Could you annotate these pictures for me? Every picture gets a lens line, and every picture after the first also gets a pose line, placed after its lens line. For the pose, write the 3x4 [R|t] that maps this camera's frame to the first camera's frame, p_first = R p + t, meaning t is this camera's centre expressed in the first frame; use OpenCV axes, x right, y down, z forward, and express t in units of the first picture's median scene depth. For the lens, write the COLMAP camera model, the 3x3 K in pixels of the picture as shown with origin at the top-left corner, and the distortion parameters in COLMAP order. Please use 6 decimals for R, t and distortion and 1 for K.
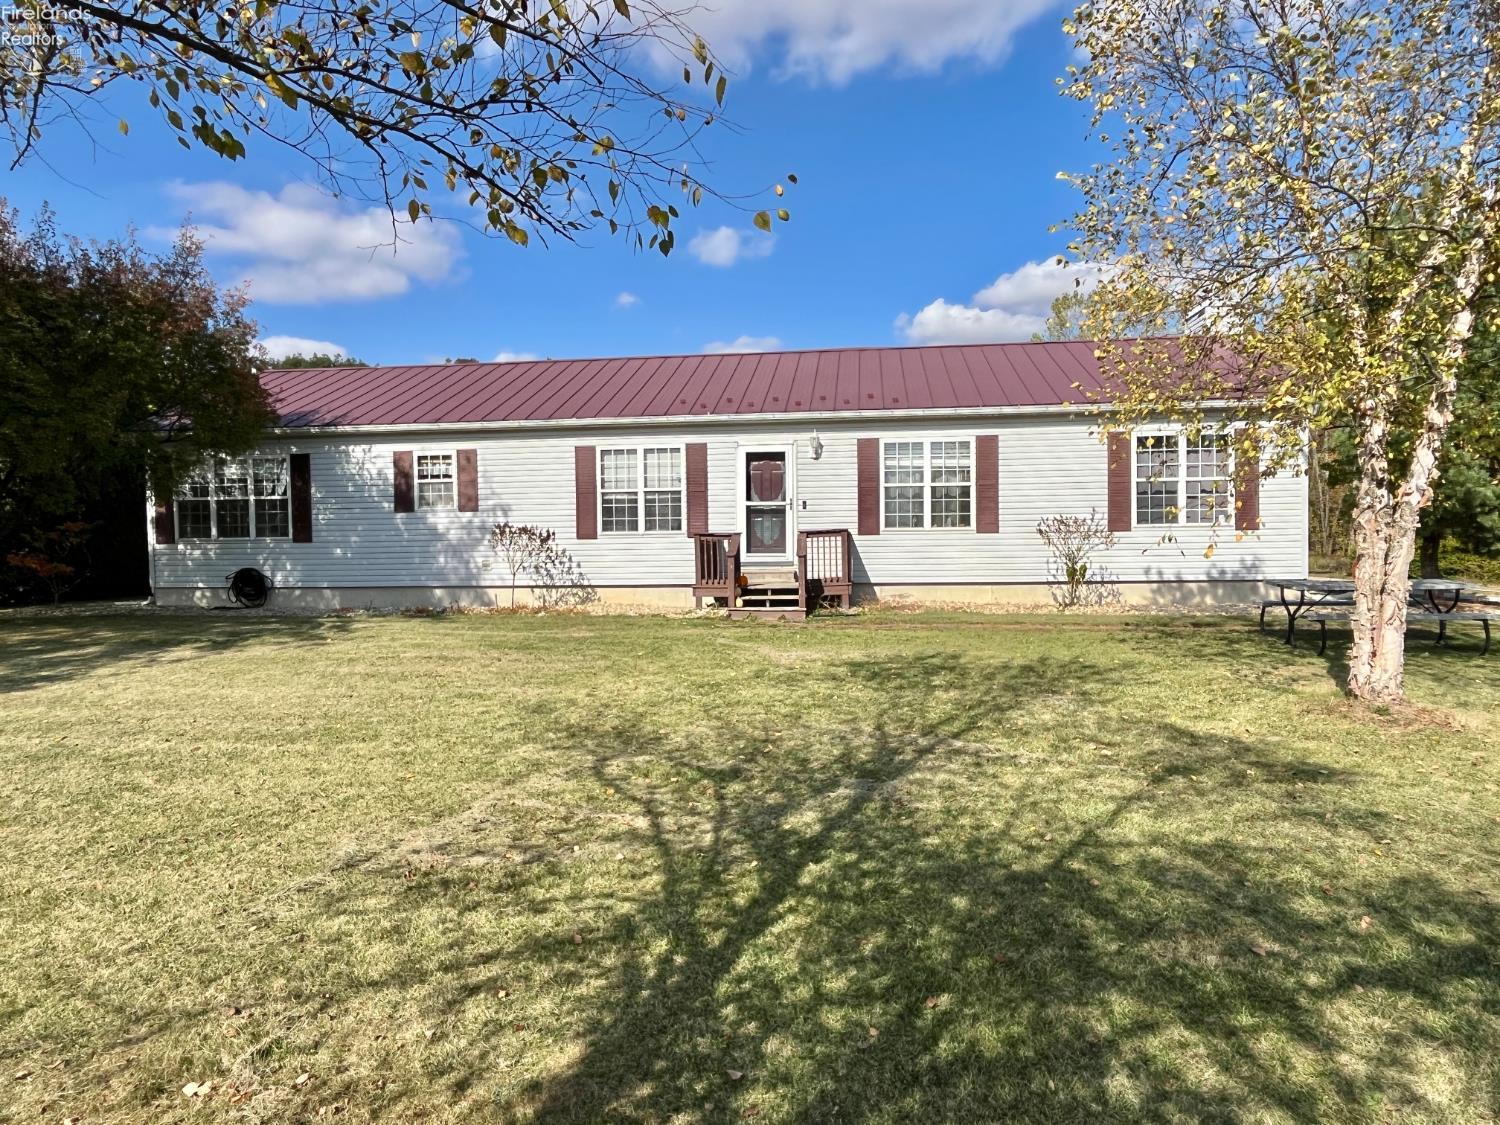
lens RADIAL K [[961.6, 0, 741.9], [0, 961.6, 564.8], [0, 0, 1]] dist [0.000875, -0.003398]
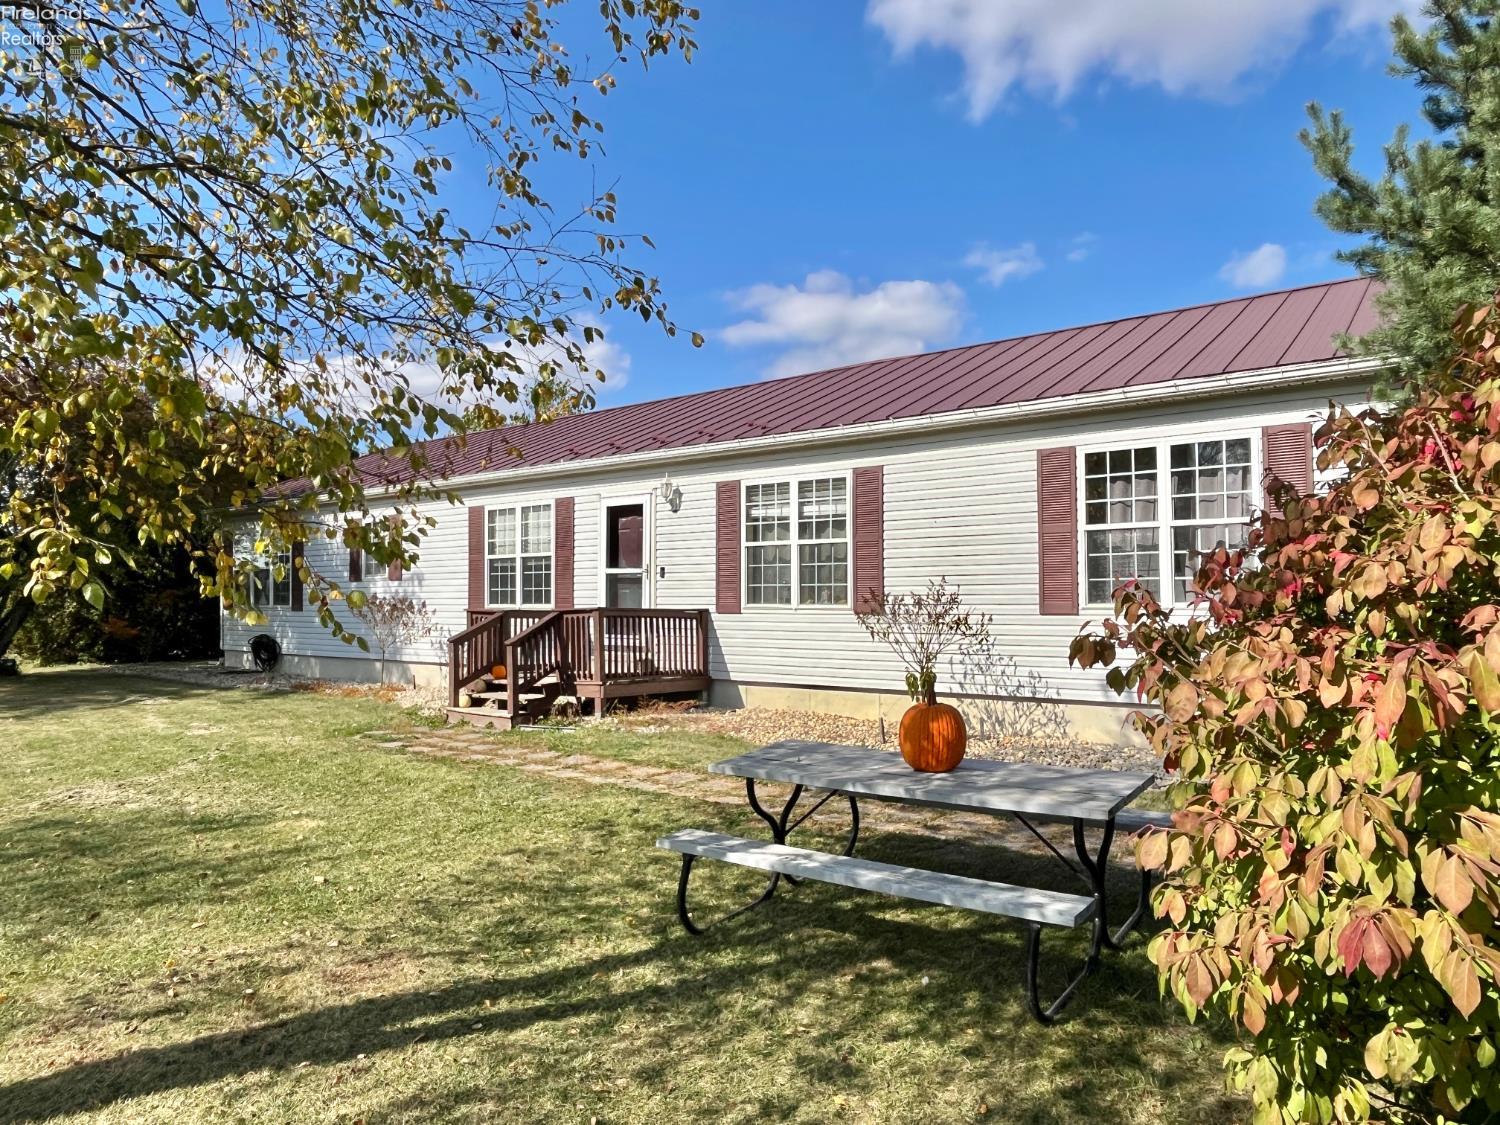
lens RADIAL K [[961.6, 0, 754.1], [0, 961.6, 549.0], [0, 0, 1]] dist [0.000875, -0.003398]
pose [[0.859917, -0.018321, -0.510105, 1.481586], [-0.017935, 0.997654, -0.066066, -0.091243], [0.510118, 0.065960, 0.857571, 1.101754]]
